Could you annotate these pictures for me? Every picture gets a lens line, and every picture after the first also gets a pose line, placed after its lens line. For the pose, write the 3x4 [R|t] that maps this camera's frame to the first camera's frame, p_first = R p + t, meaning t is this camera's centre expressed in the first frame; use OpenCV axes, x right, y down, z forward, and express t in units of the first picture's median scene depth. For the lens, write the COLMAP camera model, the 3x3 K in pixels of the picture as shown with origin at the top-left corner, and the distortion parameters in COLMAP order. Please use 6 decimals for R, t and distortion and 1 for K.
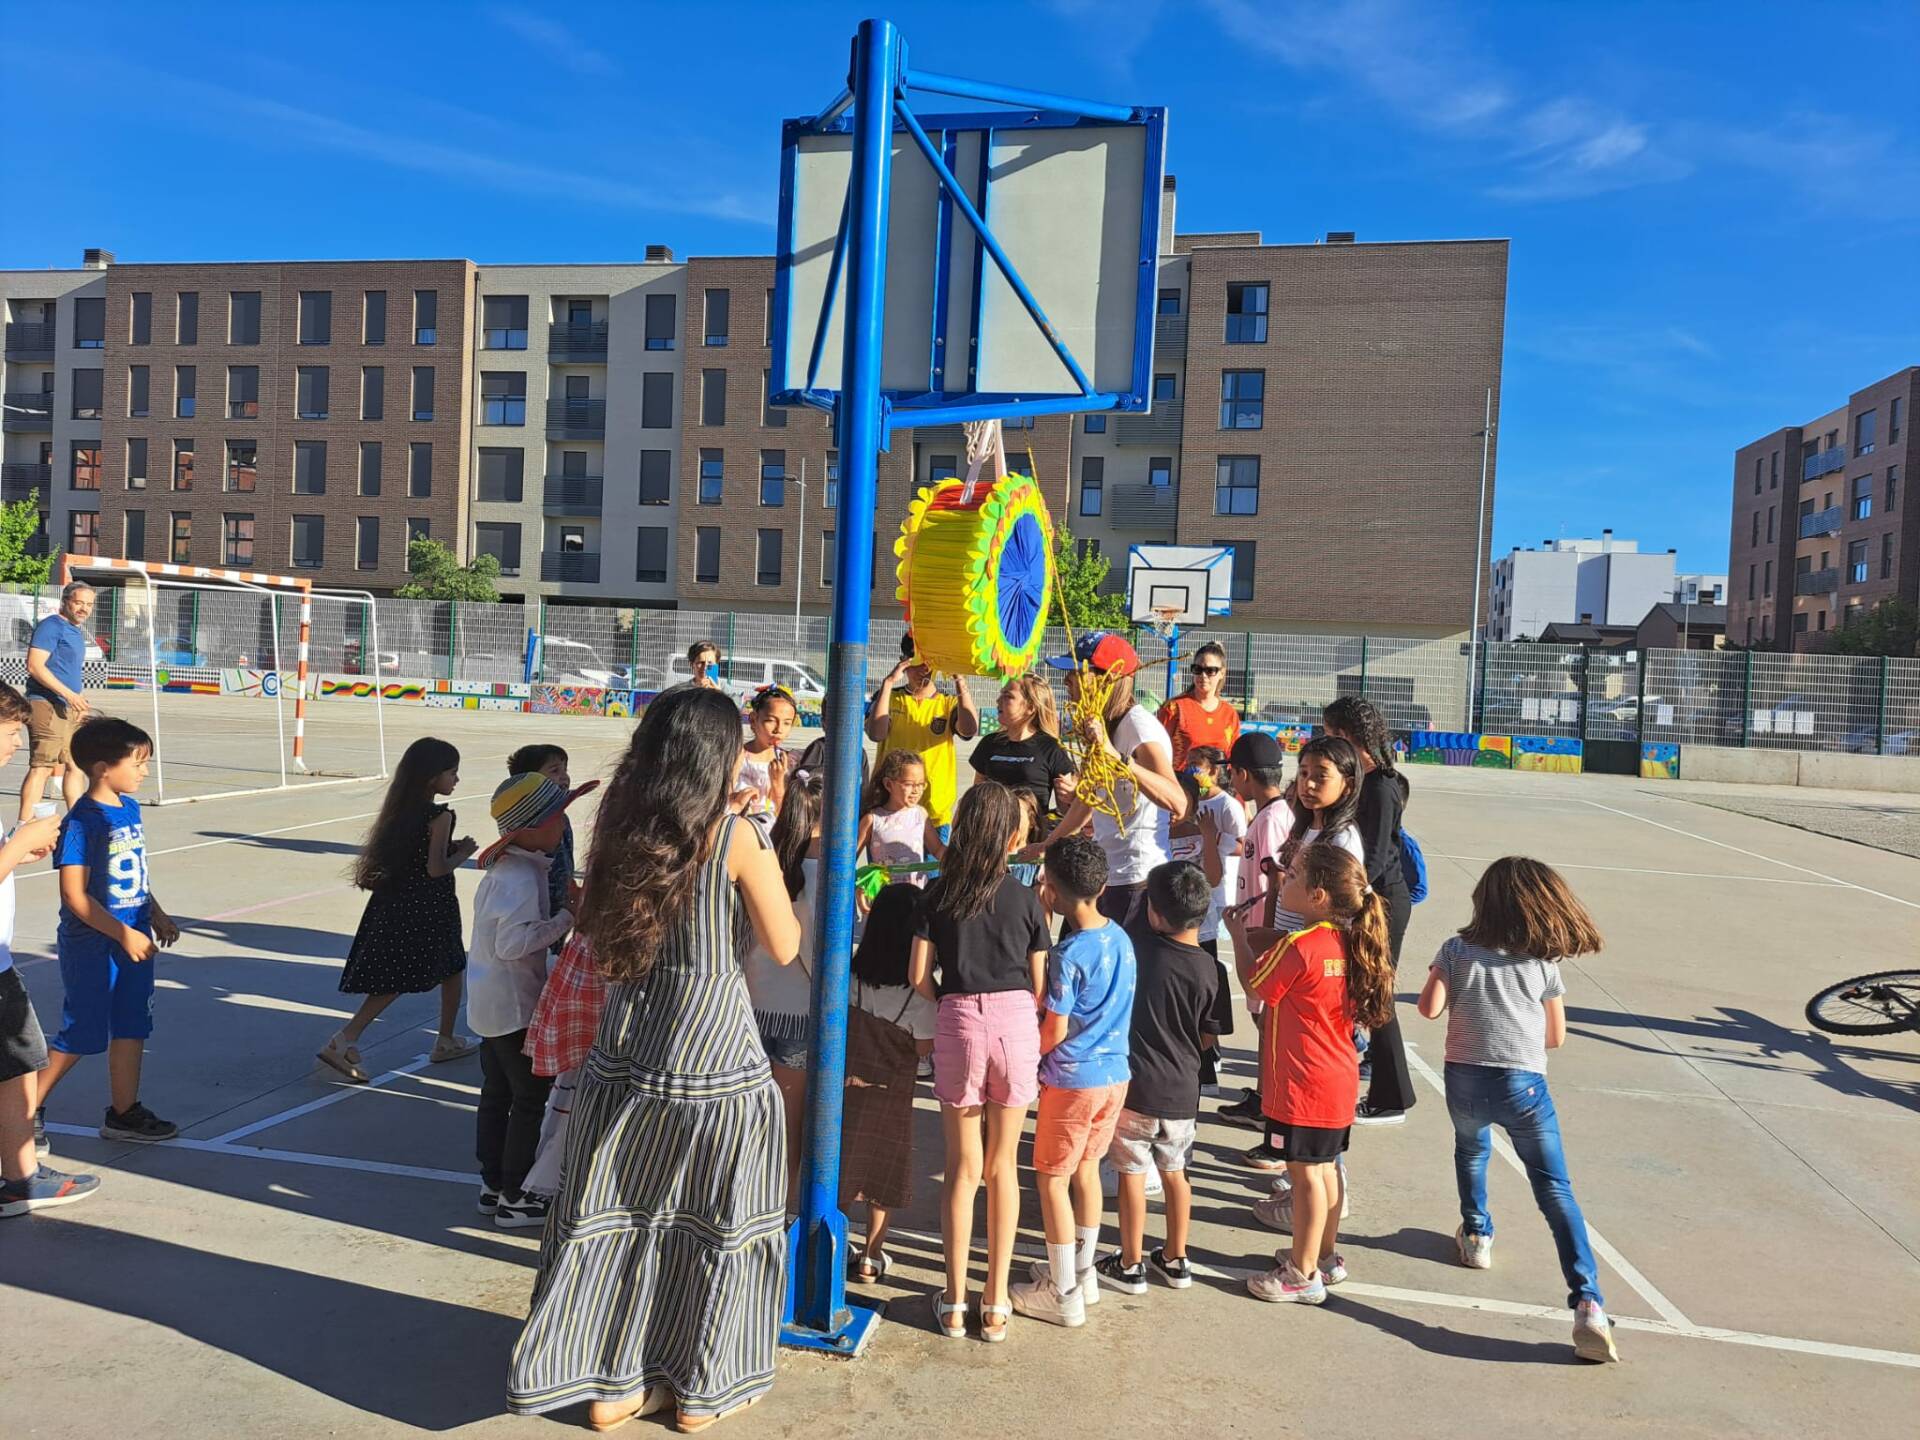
lens RADIAL K [[1316.6, 0, 963.0], [0, 1316.6, 703.8], [0, 0, 1]] dist [0.009634, 0.001498]
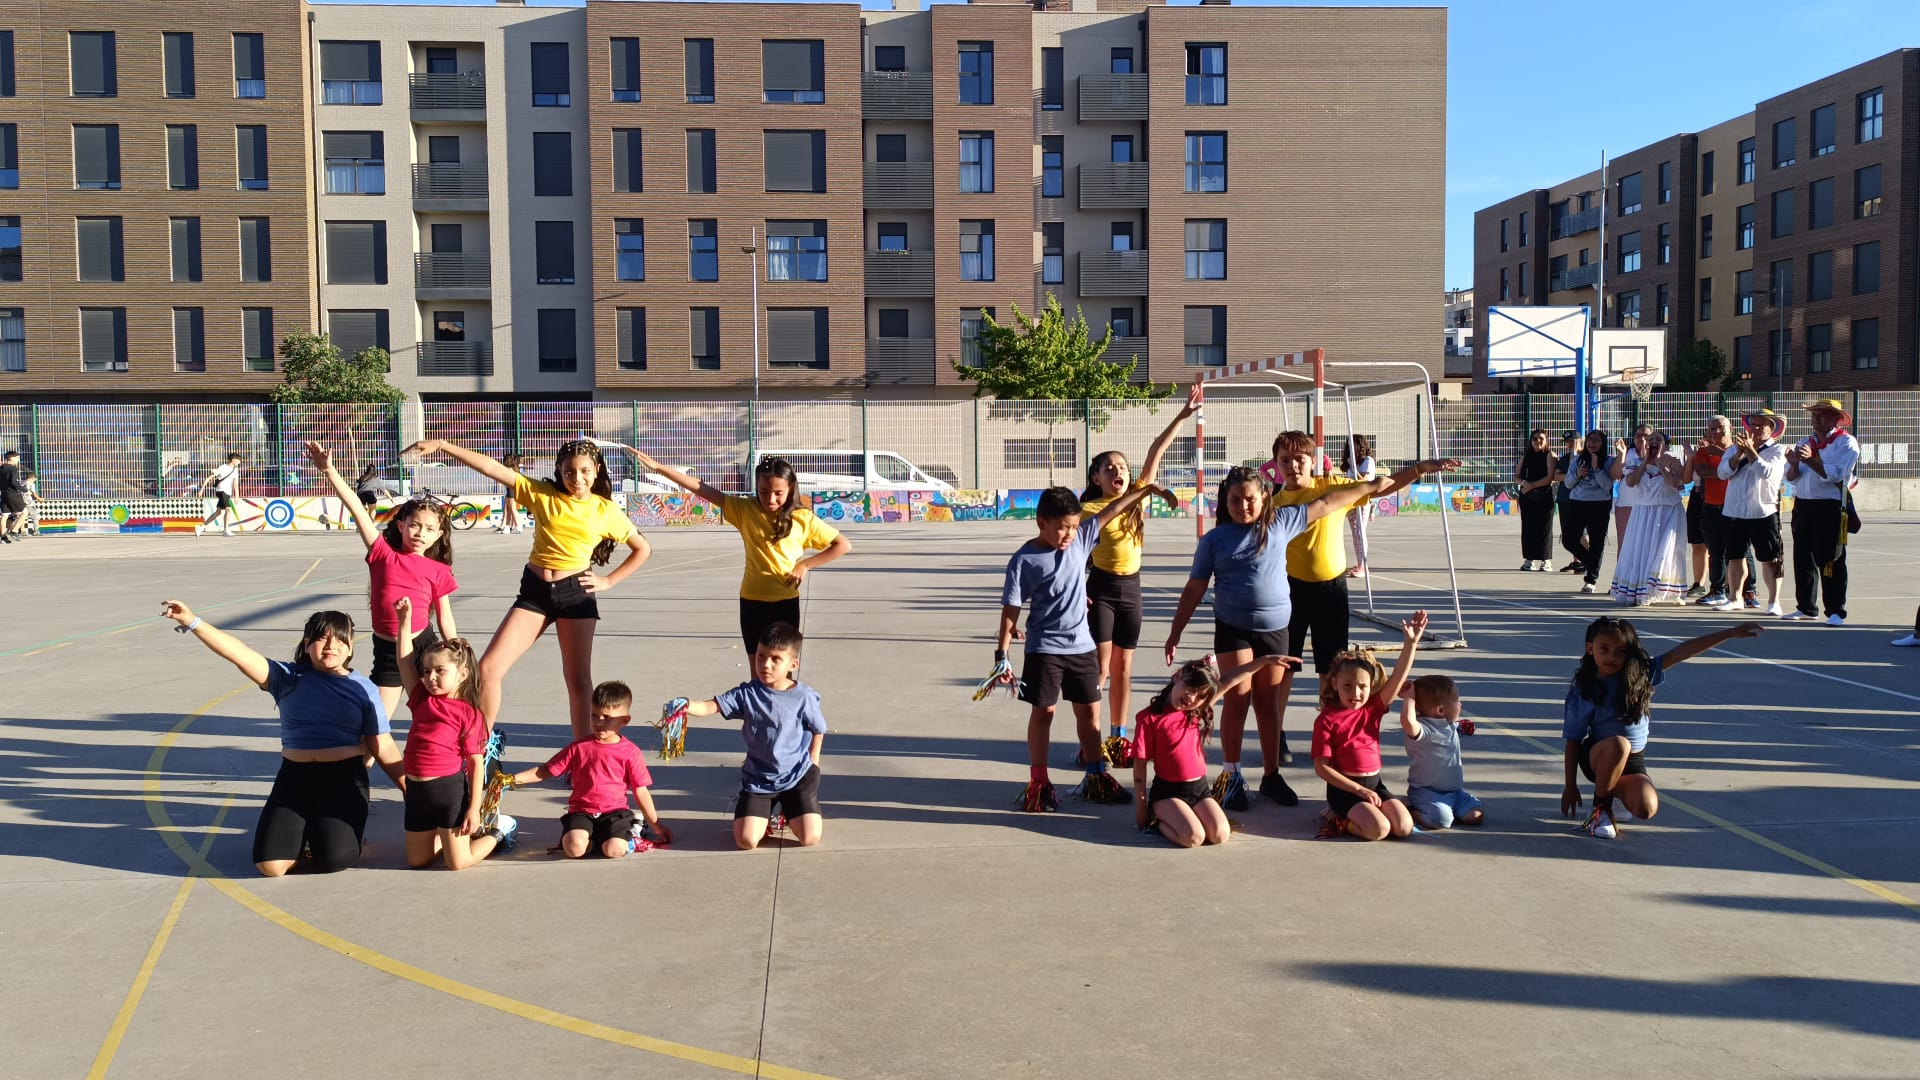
lens RADIAL K [[1344.1, 0, 930.9], [0, 1344.1, 509.9], [0, 0, 1]] dist [0.014504, -0.023286]
pose [[0.963917, -0.067238, 0.257571, -0.231581], [0.061643, 0.997655, 0.029743, -0.011522], [-0.258967, -0.012792, 0.965801, 0.064633]]
